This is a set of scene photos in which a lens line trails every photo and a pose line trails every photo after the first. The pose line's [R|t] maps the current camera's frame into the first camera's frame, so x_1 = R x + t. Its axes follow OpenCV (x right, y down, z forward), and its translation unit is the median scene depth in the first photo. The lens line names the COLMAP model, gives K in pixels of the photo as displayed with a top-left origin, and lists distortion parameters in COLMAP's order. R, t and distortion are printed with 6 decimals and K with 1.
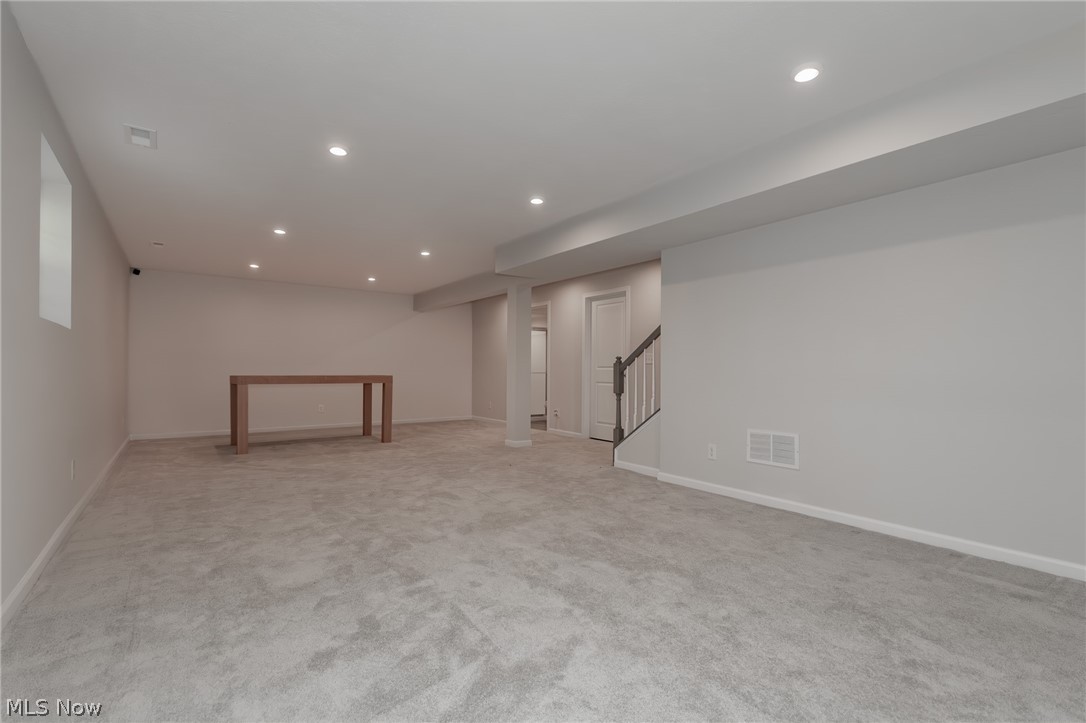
lens RADIAL K [[501.7, 0, 541.5], [0, 501.7, 367.1], [0, 0, 1]] dist [0.001360, -0.007501]
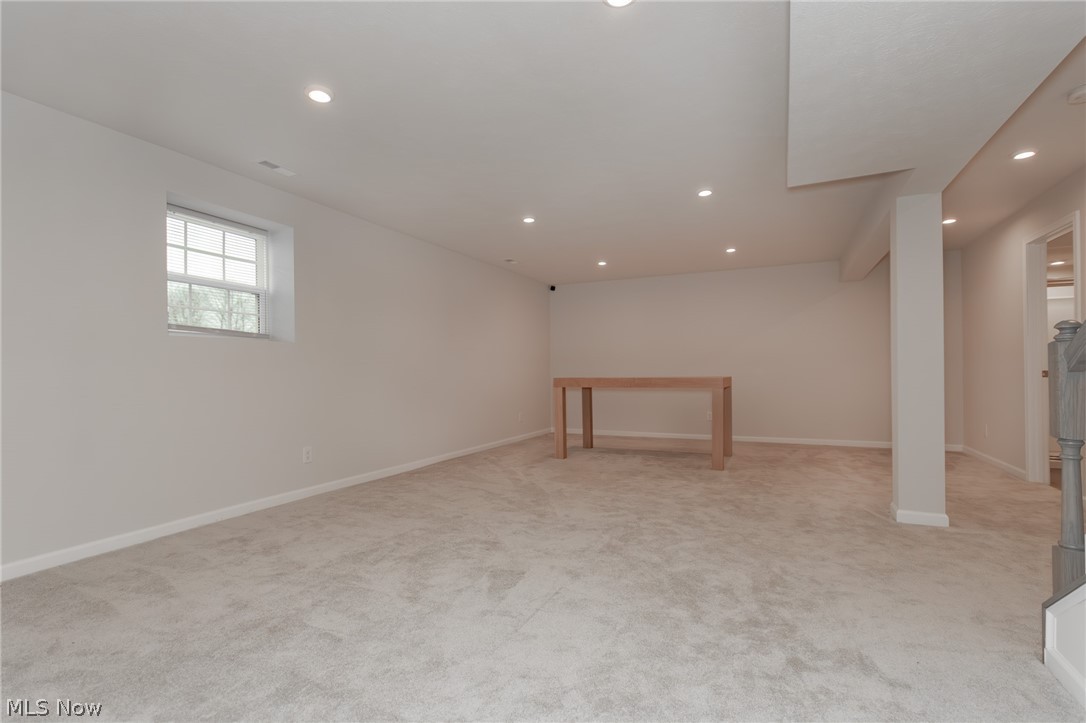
lens RADIAL K [[501.7, 0, 541.5], [0, 501.7, 367.1], [0, 0, 1]] dist [0.001360, -0.007501]
pose [[0.496972, -0.017578, -0.867589, 0.210097], [0.015227, 0.999818, -0.011534, 0.006583], [0.867633, -0.007479, 0.497149, 0.441698]]
